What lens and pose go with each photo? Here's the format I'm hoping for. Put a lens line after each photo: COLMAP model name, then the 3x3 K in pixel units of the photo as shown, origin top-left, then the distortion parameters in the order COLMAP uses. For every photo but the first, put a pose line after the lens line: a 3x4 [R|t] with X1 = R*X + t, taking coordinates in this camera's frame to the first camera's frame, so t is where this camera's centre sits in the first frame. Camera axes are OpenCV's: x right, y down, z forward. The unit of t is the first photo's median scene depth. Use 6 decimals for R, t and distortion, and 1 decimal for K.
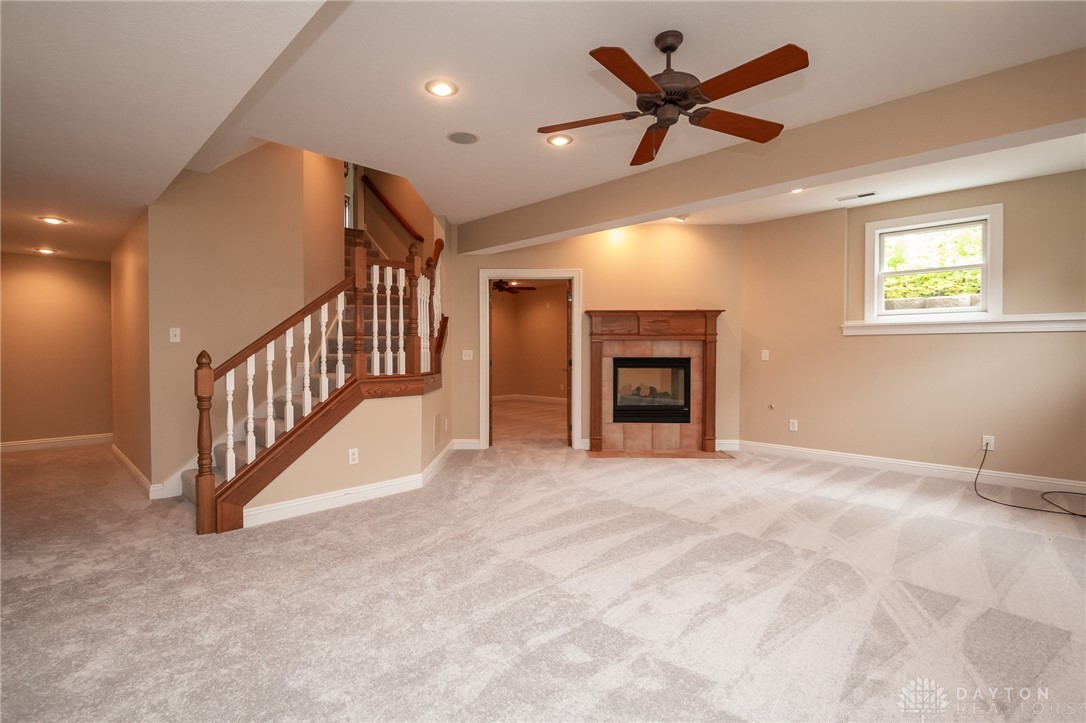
lens RADIAL K [[504.1, 0, 537.0], [0, 504.1, 361.7], [0, 0, 1]] dist [0.001998, -0.008686]
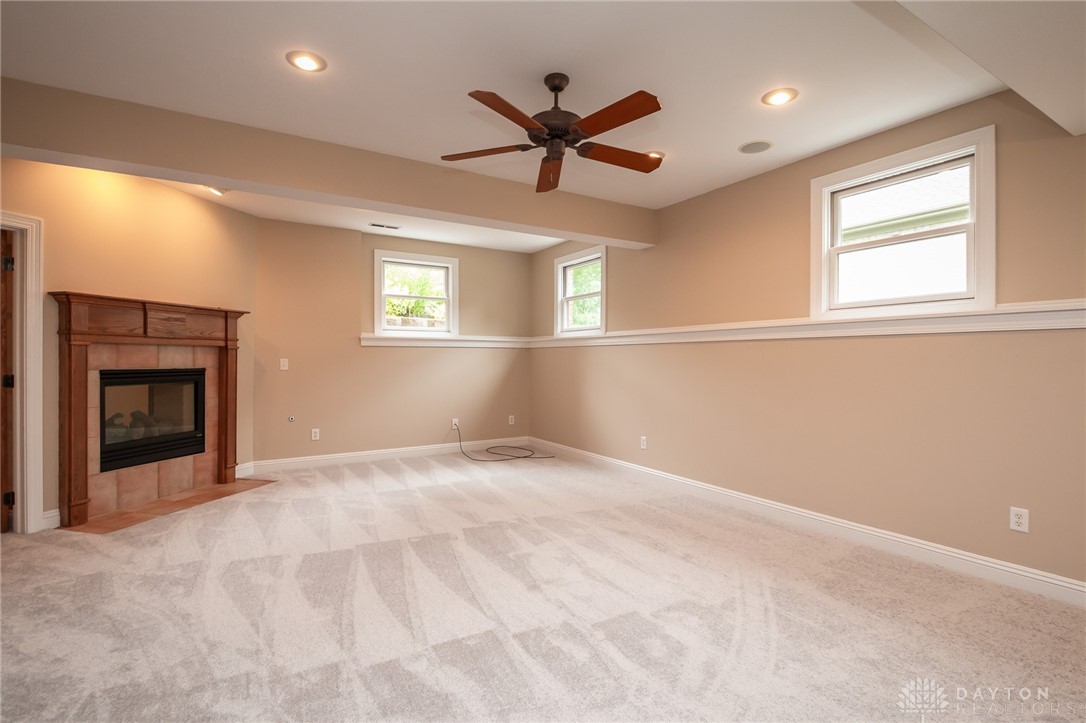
lens RADIAL K [[504.1, 0, 536.9], [0, 504.1, 360.6], [0, 0, 1]] dist [0.001998, -0.008686]
pose [[0.255465, -0.002494, 0.966815, -0.327550], [0.021177, 0.999771, -0.003017, -0.007099], [-0.966586, 0.021245, 0.255459, 0.307489]]
